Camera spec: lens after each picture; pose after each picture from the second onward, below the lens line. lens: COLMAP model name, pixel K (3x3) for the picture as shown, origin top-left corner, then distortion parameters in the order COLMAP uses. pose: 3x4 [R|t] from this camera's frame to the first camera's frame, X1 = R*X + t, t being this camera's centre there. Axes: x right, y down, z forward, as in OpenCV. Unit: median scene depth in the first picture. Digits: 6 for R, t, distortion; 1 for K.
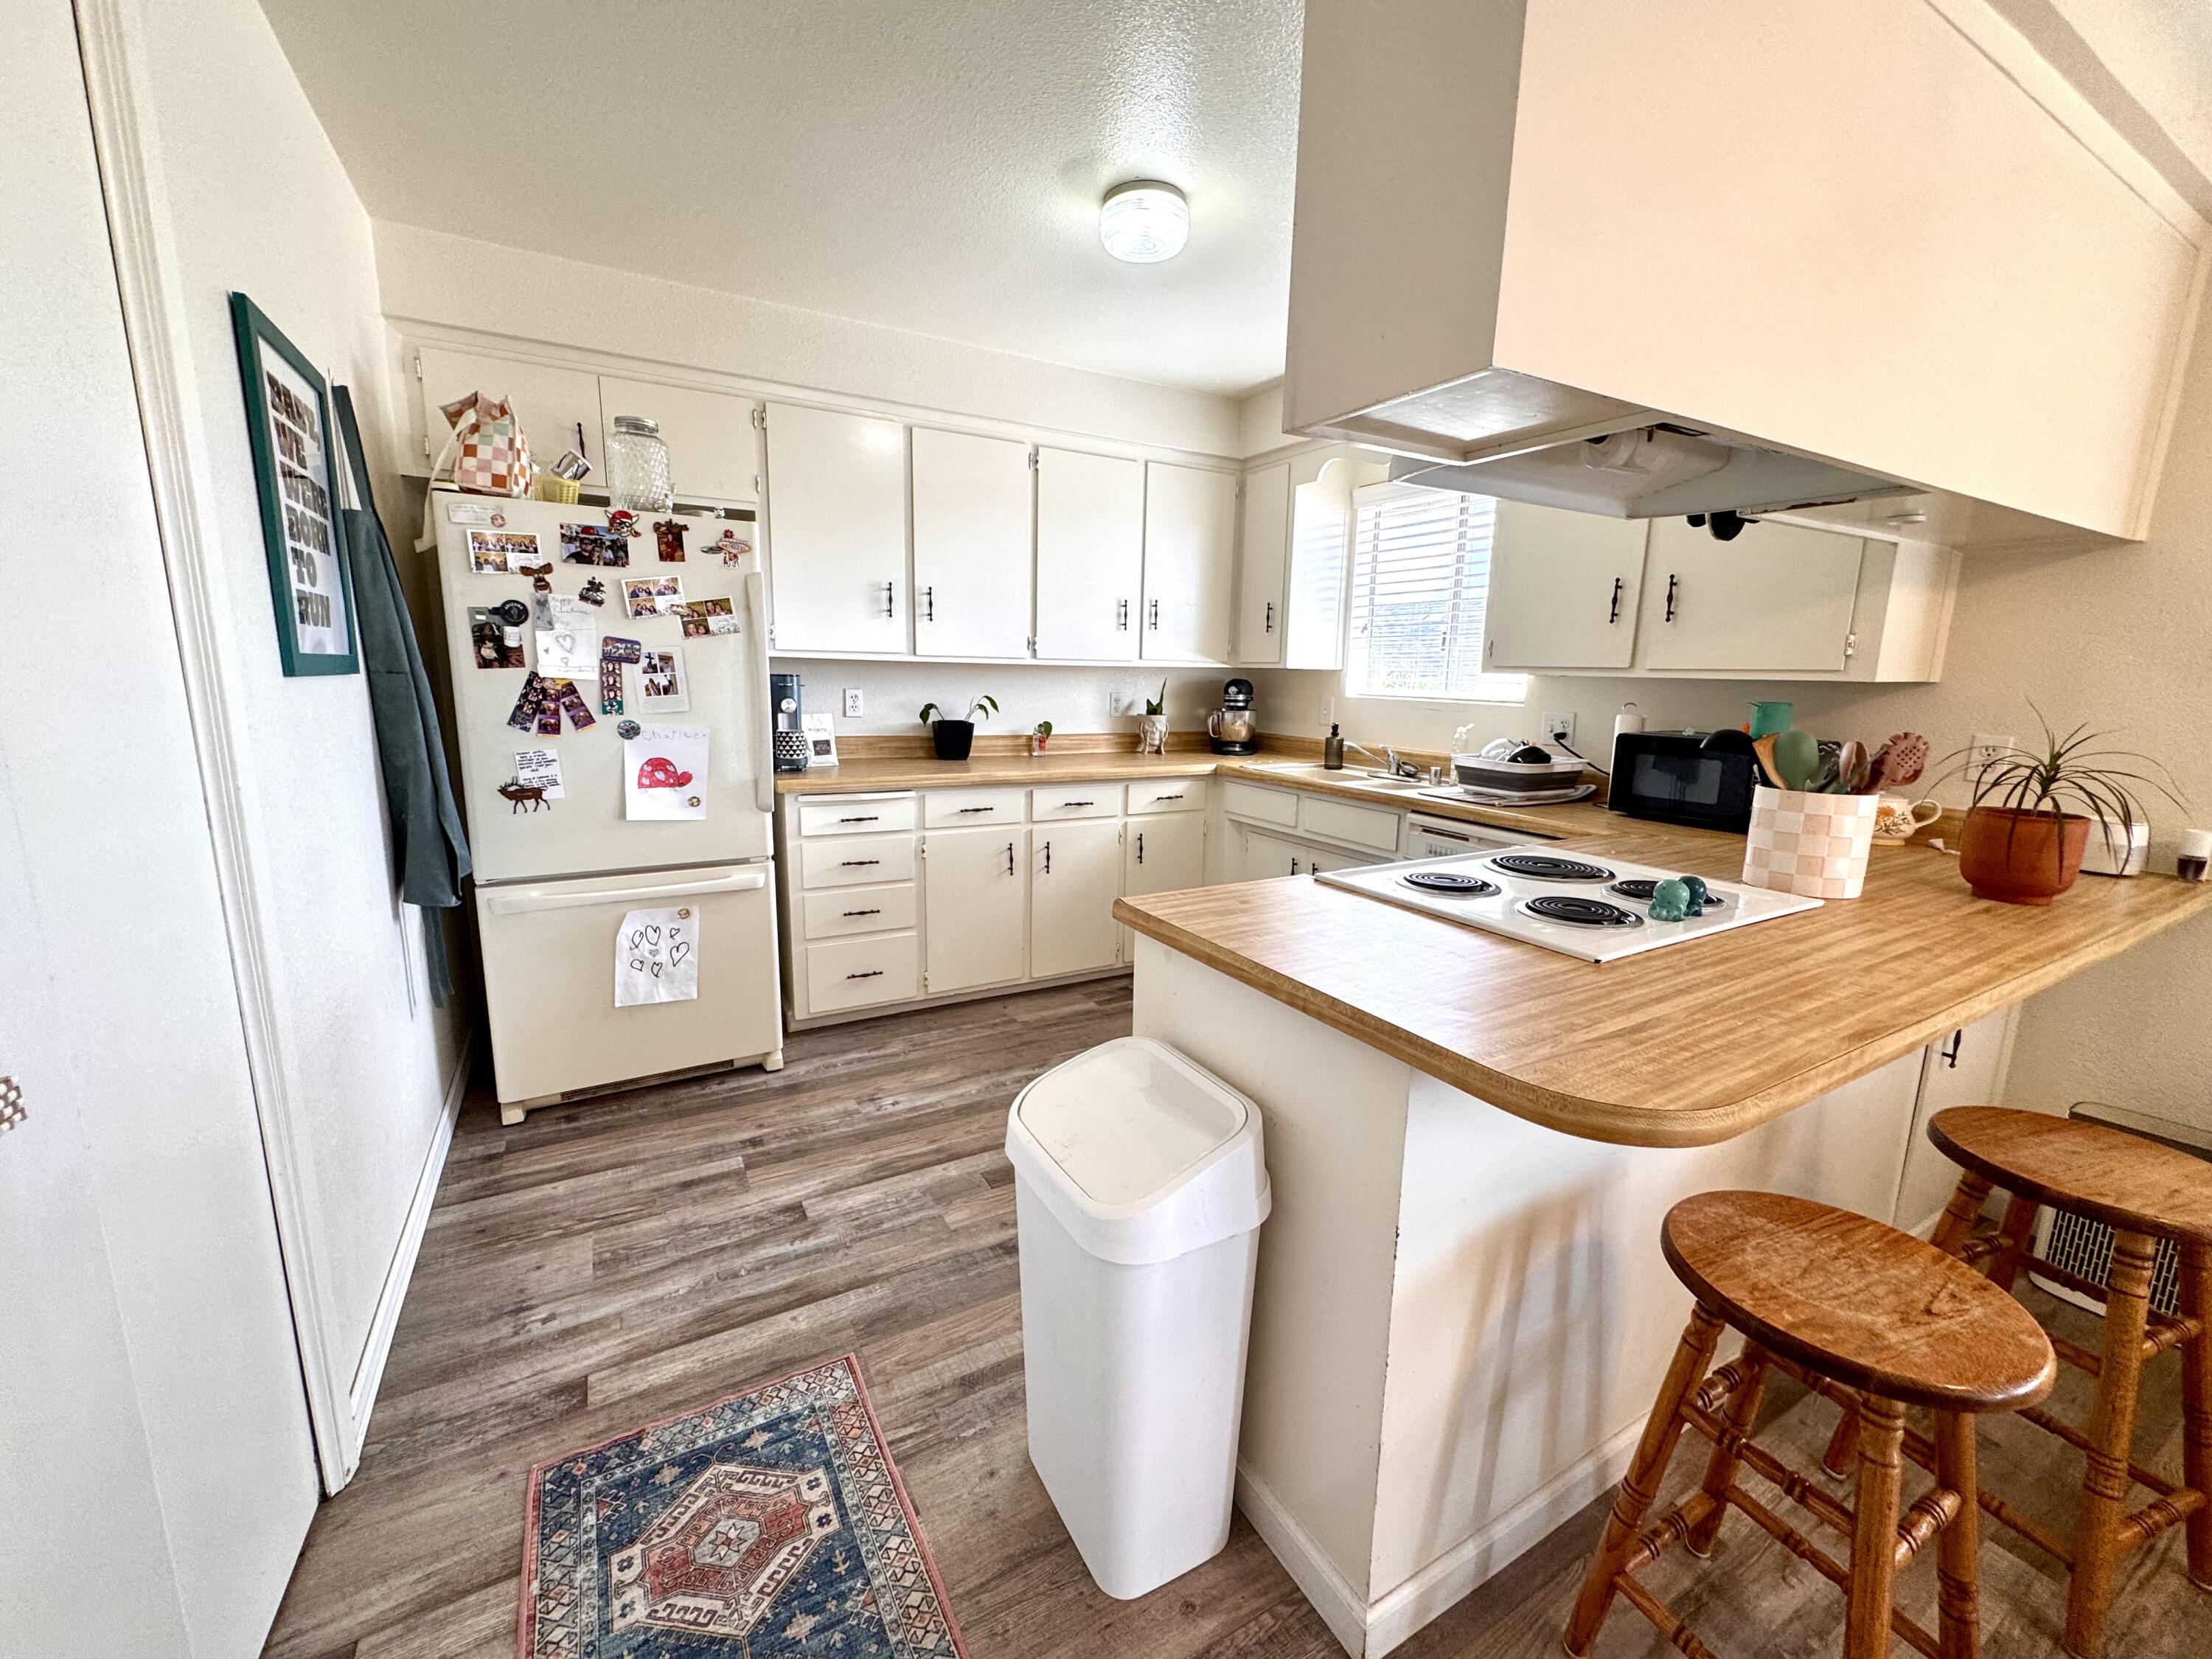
lens RADIAL K [[888.7, 0, 1095.1], [0, 888.7, 816.3], [0, 0, 1]] dist [0.013523, 0.000774]
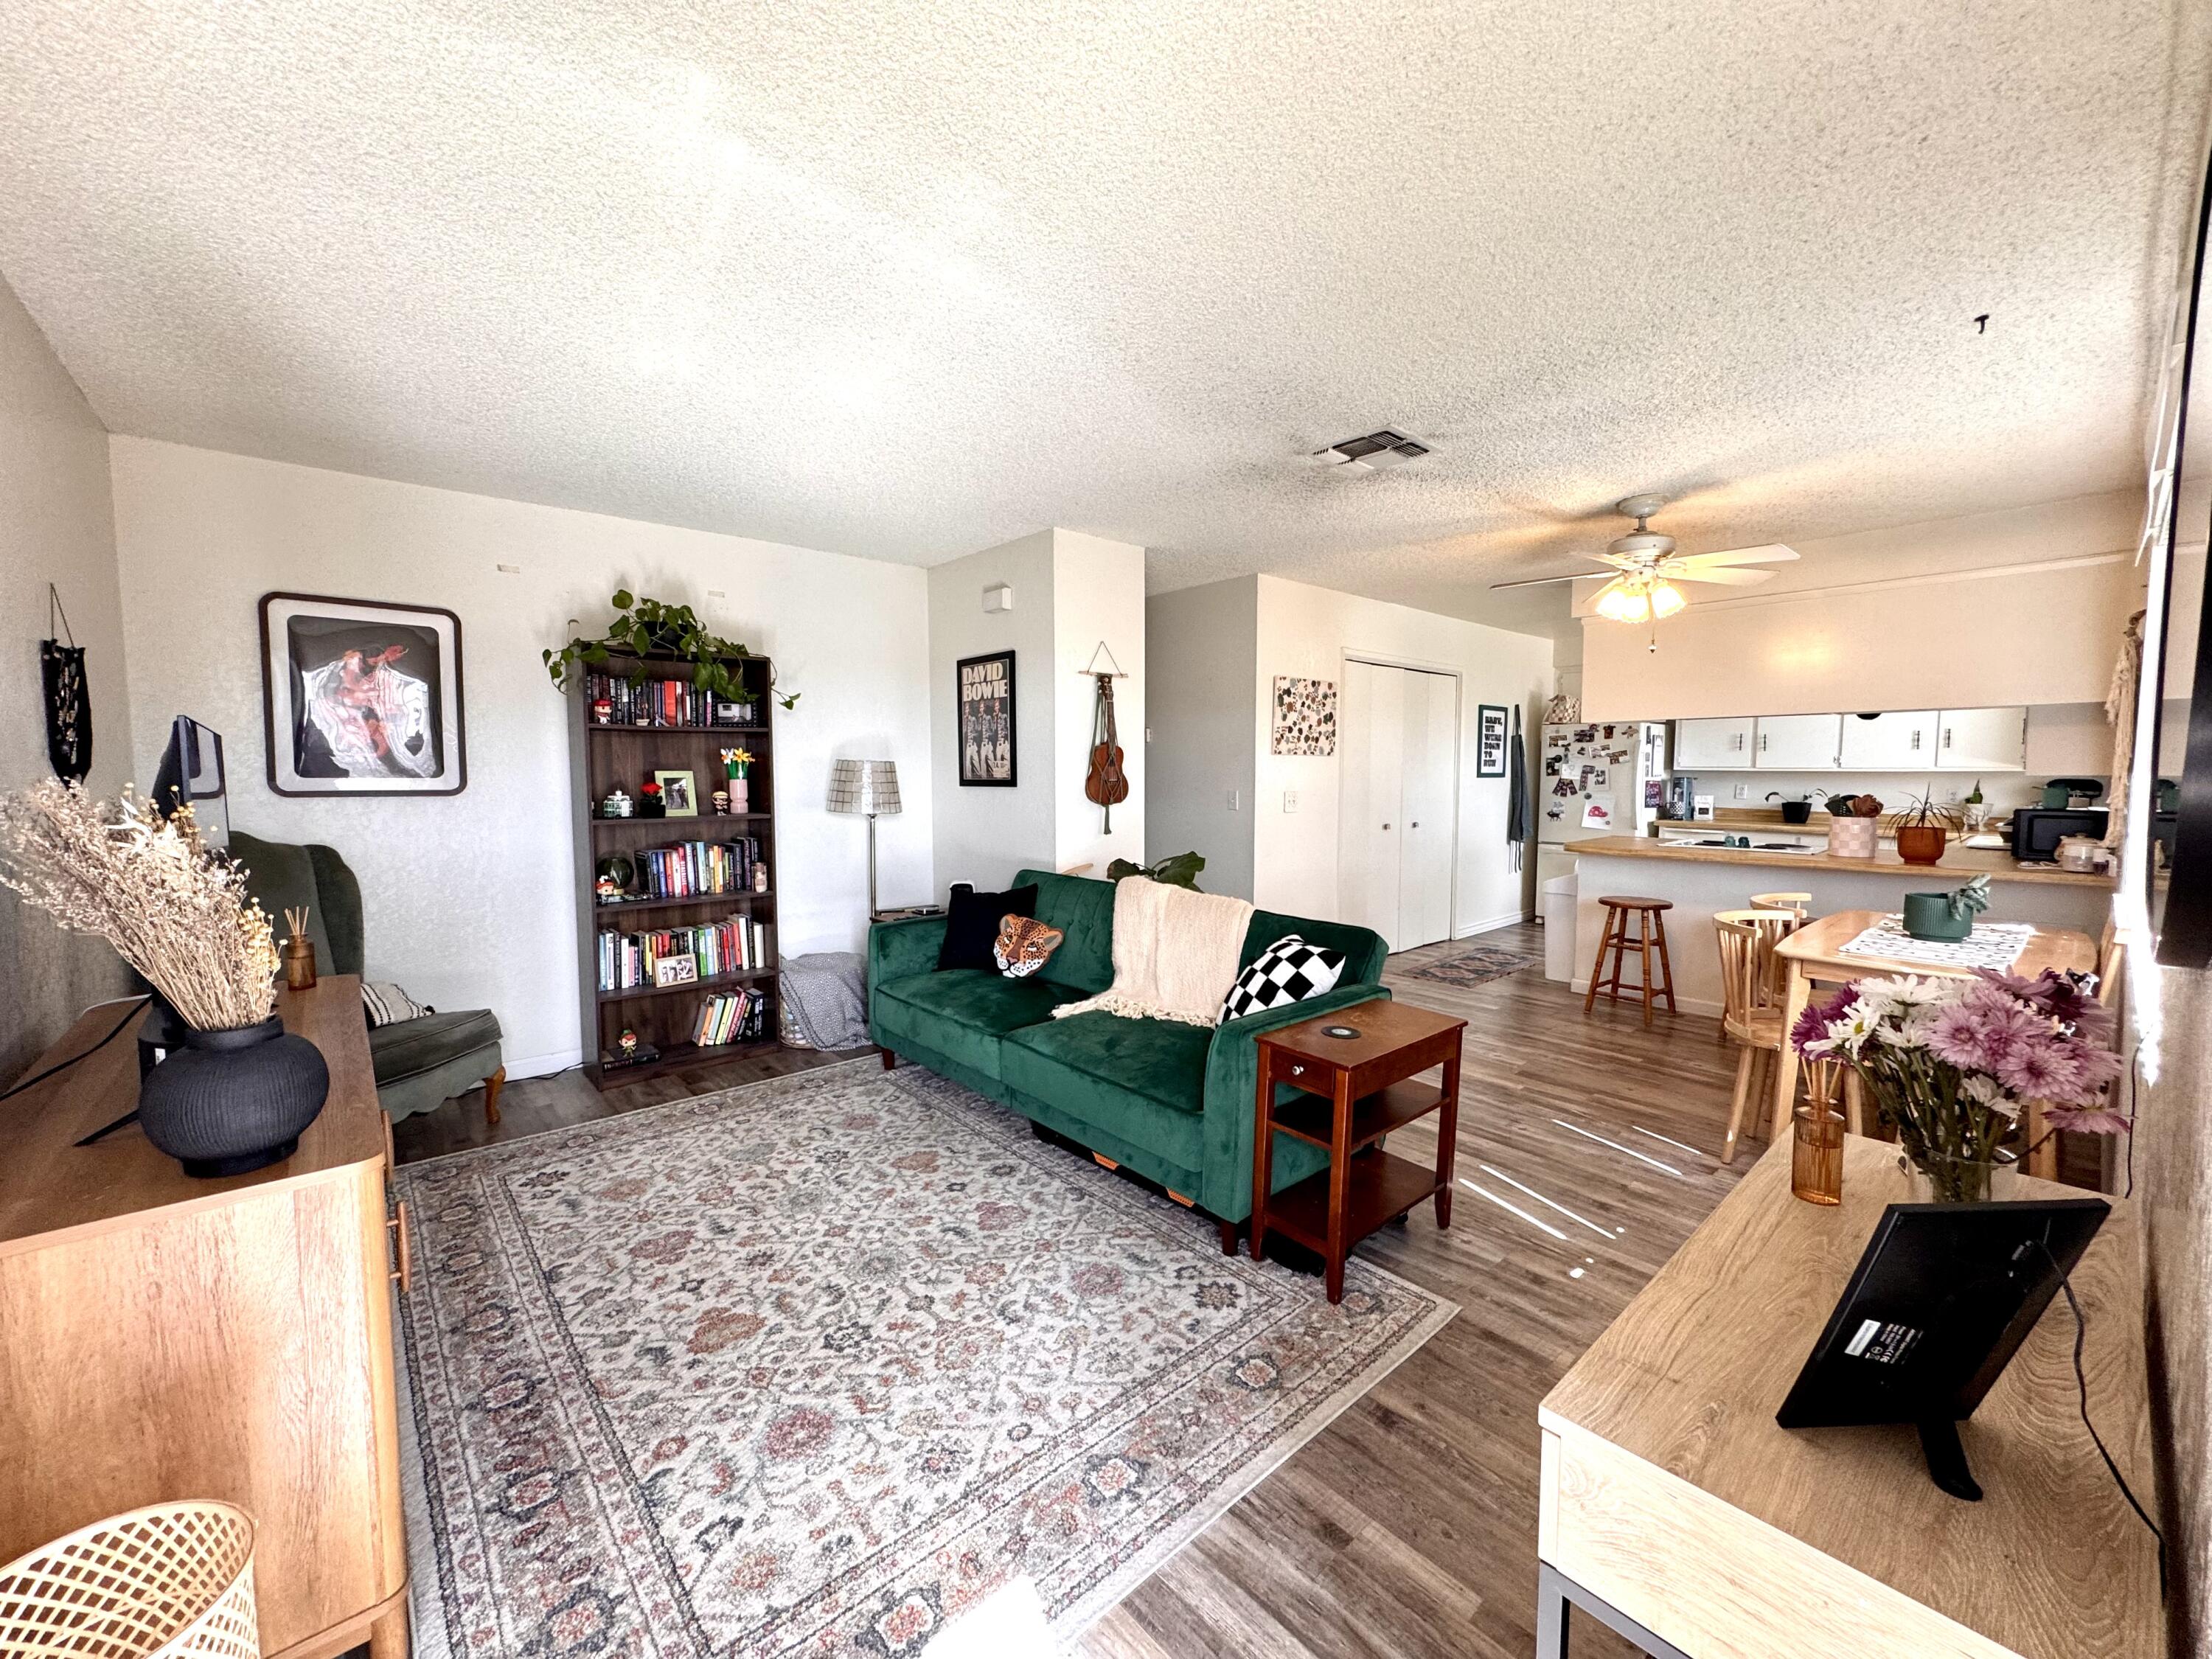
lens RADIAL K [[888.7, 0, 1100.0], [0, 888.7, 827.6], [0, 0, 1]] dist [0.013523, 0.000774]
pose [[0.204619, 0.047395, -0.977694, 2.076215], [-0.157564, 0.987396, 0.014889, 0.220254], [0.966077, 0.151003, 0.209508, -1.180592]]
